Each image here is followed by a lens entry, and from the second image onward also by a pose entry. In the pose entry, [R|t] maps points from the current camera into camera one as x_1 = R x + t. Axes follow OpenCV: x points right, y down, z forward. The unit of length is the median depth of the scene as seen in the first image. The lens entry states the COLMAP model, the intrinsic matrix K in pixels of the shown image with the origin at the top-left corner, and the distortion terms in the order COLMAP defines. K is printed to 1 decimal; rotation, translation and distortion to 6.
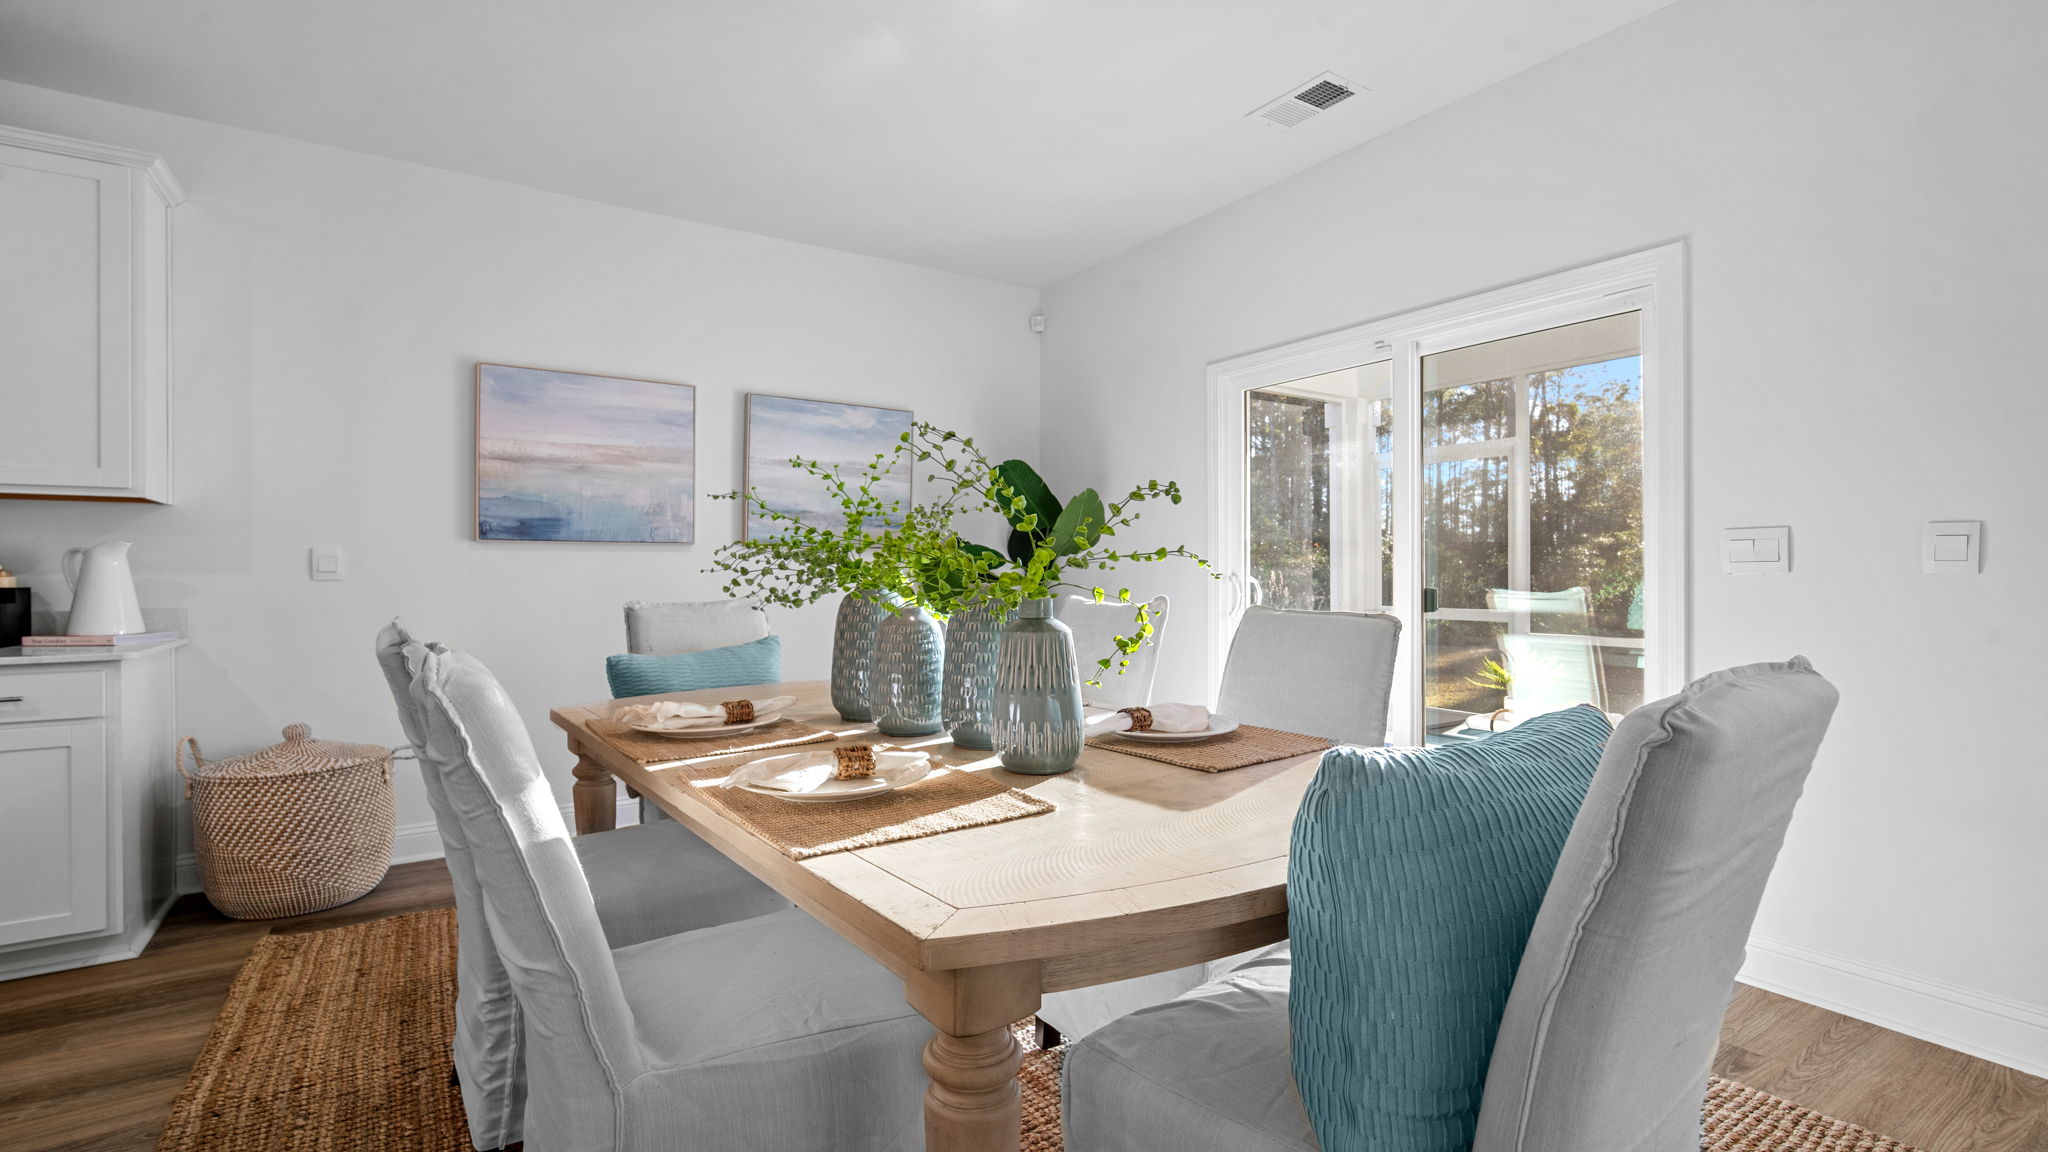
lens RADIAL K [[908.9, 0, 1024.0], [0, 908.9, 567.1], [0, 0, 1]] dist [-0.010707, 0.001178]
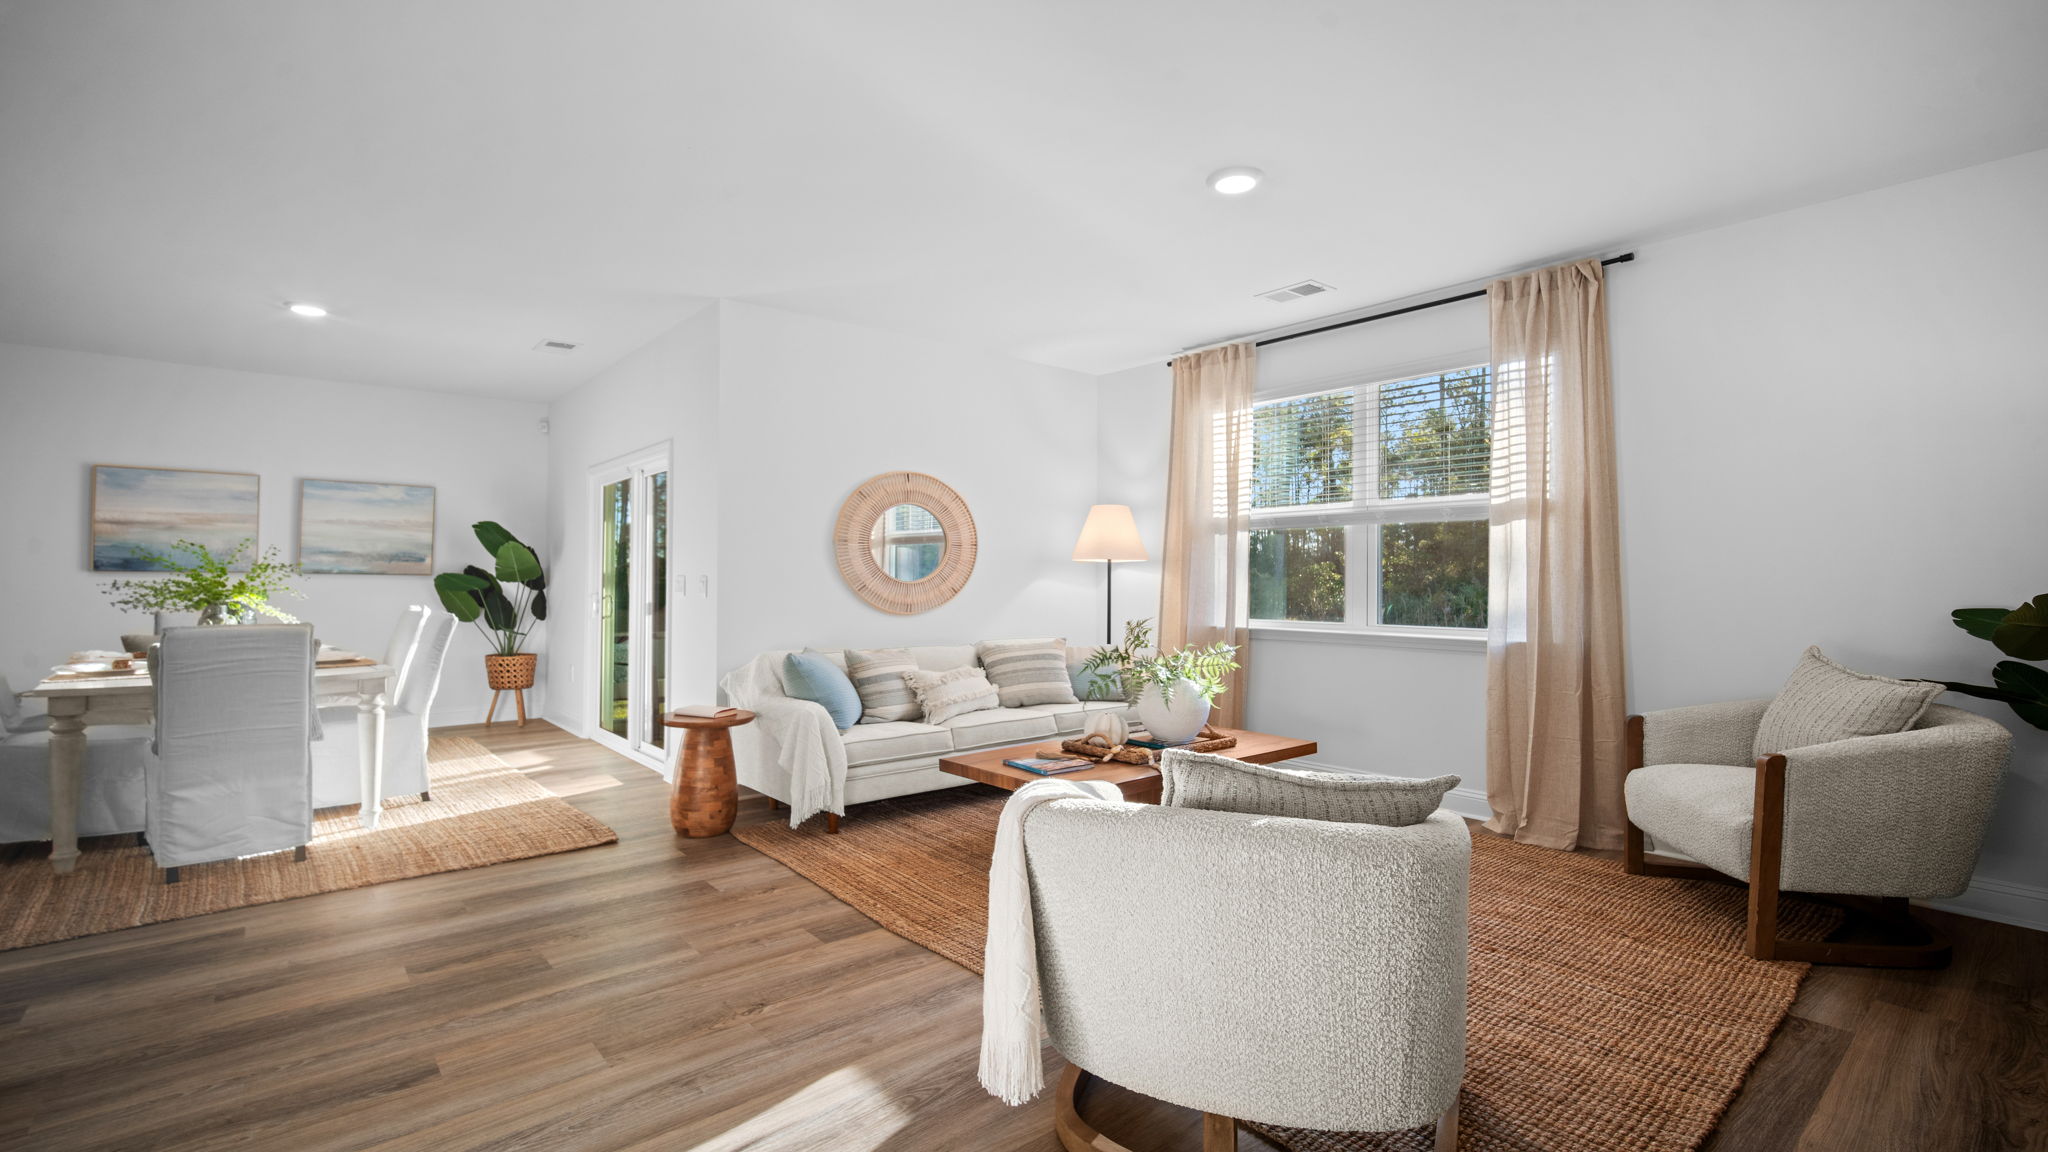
lens RADIAL K [[904.0, 0, 1021.2], [0, 904.0, 567.1], [0, 0, 1]] dist [-0.003845, 0.000672]
pose [[0.994125, 0.009057, 0.107859, 0.927055], [-0.007922, 0.999909, -0.010949, -0.032632], [-0.107948, 0.010030, 0.994106, -0.845749]]
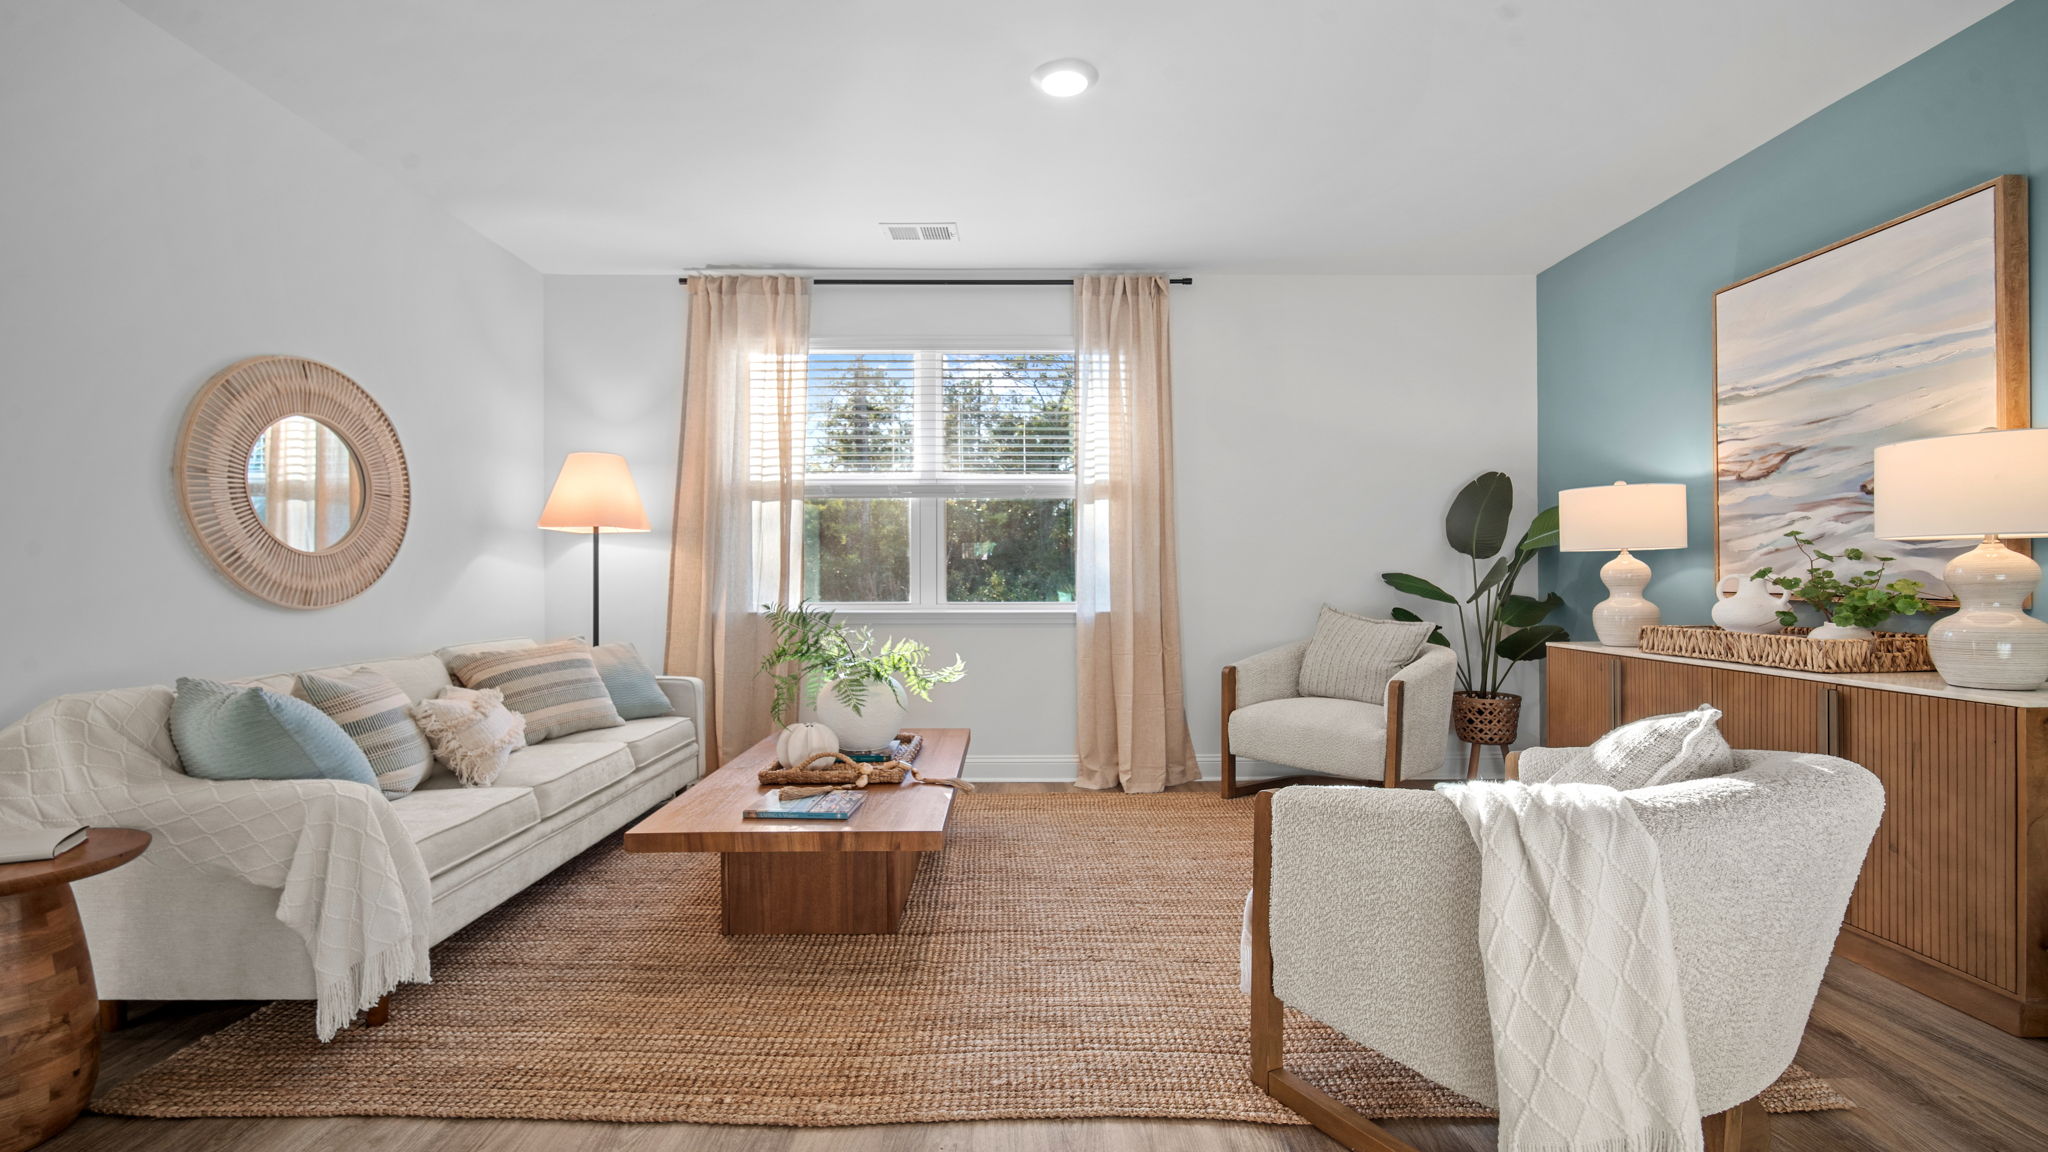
lens RADIAL K [[915.1, 0, 1015.8], [0, 915.1, 576.7], [0, 0, 1]] dist [-0.003405, 0.000148]
pose [[0.553815, 0.001200, 0.832639, 0.539247], [-0.004266, 0.999990, 0.001396, -0.003567], [-0.832629, -0.004325, 0.553815, -0.352426]]
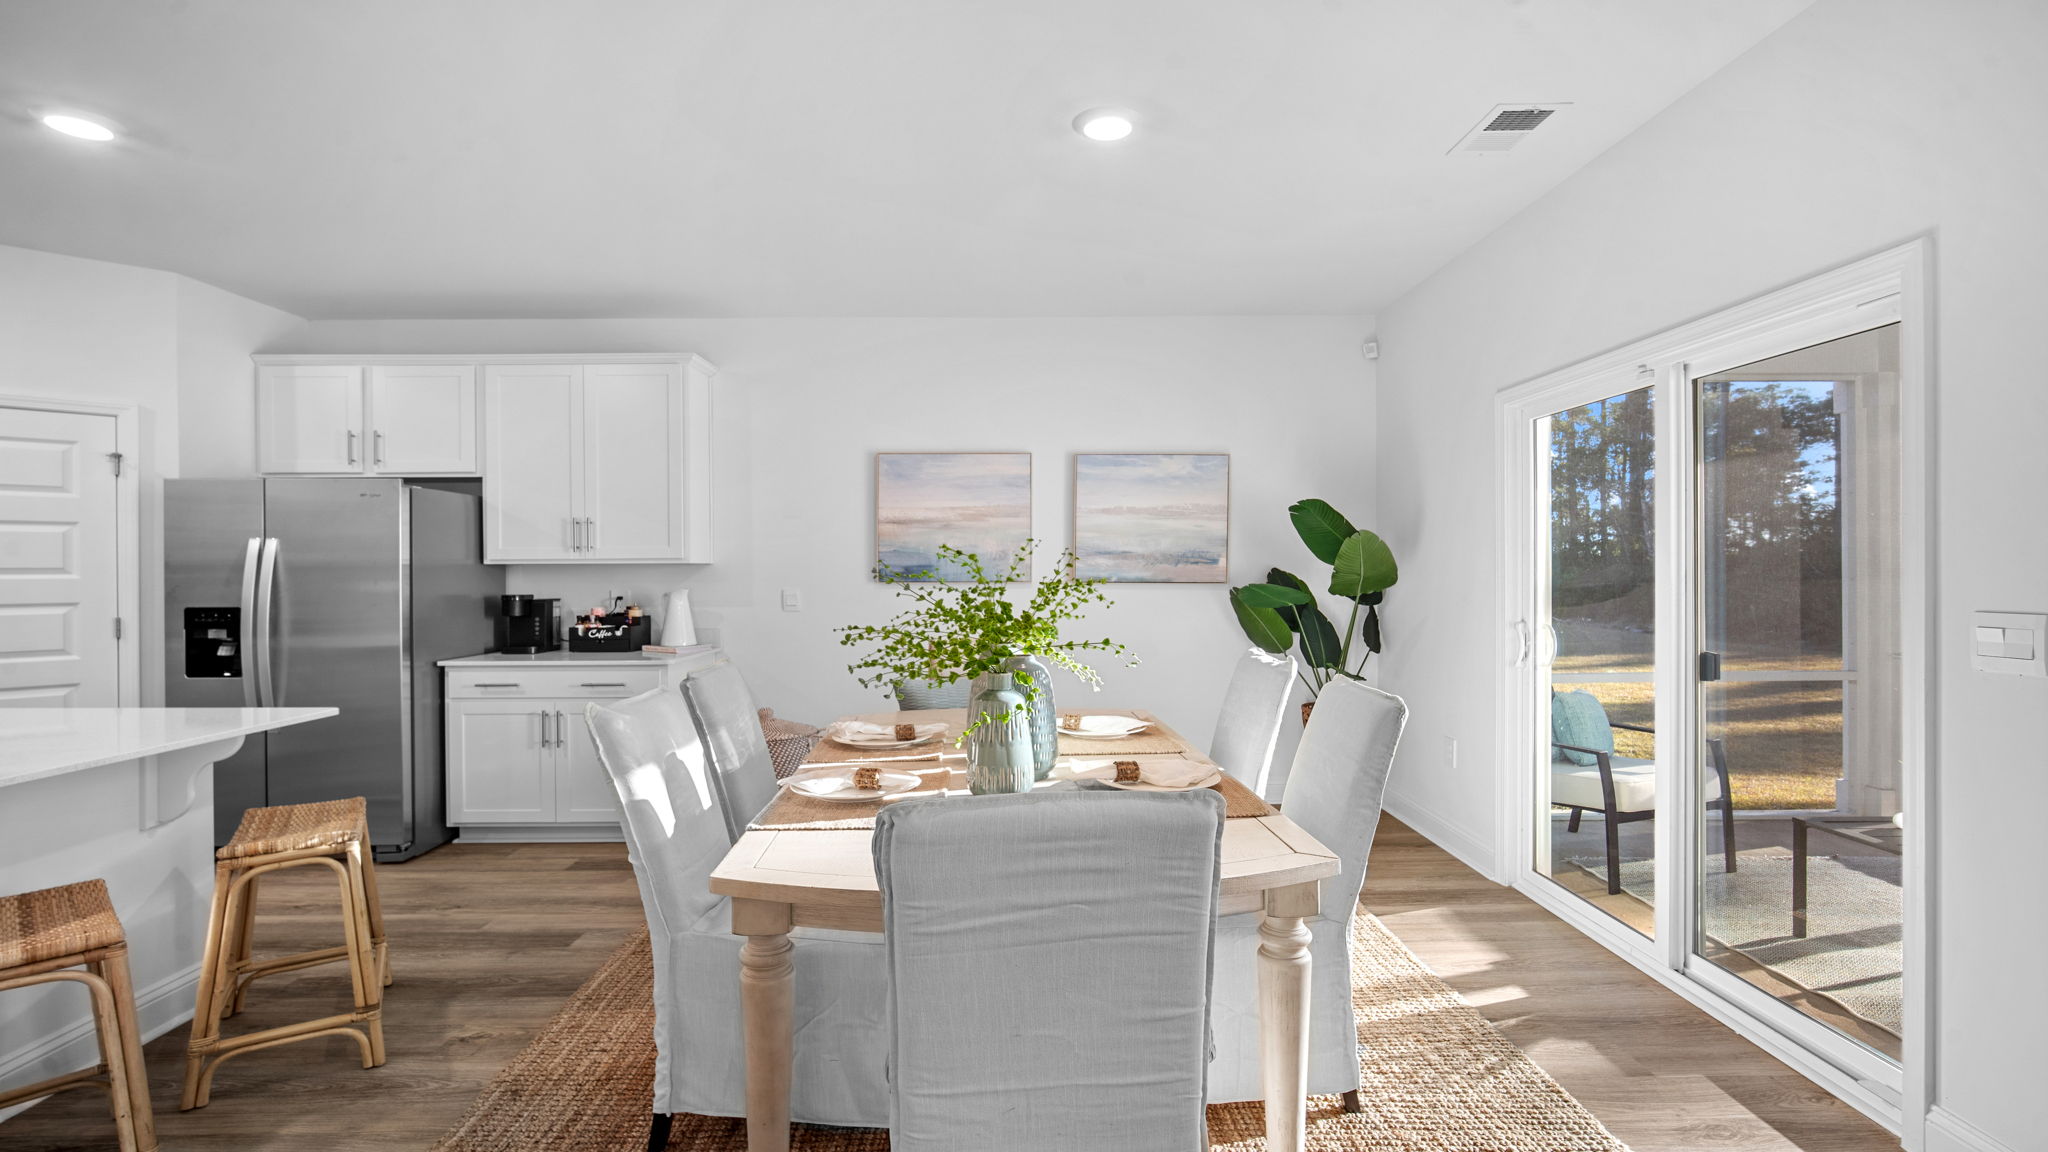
lens RADIAL K [[933.4, 0, 1024.0], [0, 933.4, 576.0], [0, 0, 1]] dist [-0.007042, -0.000468]
pose [[0.835589, 0.004374, -0.549337, 0.363125], [0.004719, 0.999874, 0.015139, -0.060132], [0.549335, -0.015242, 0.835463, -0.064937]]
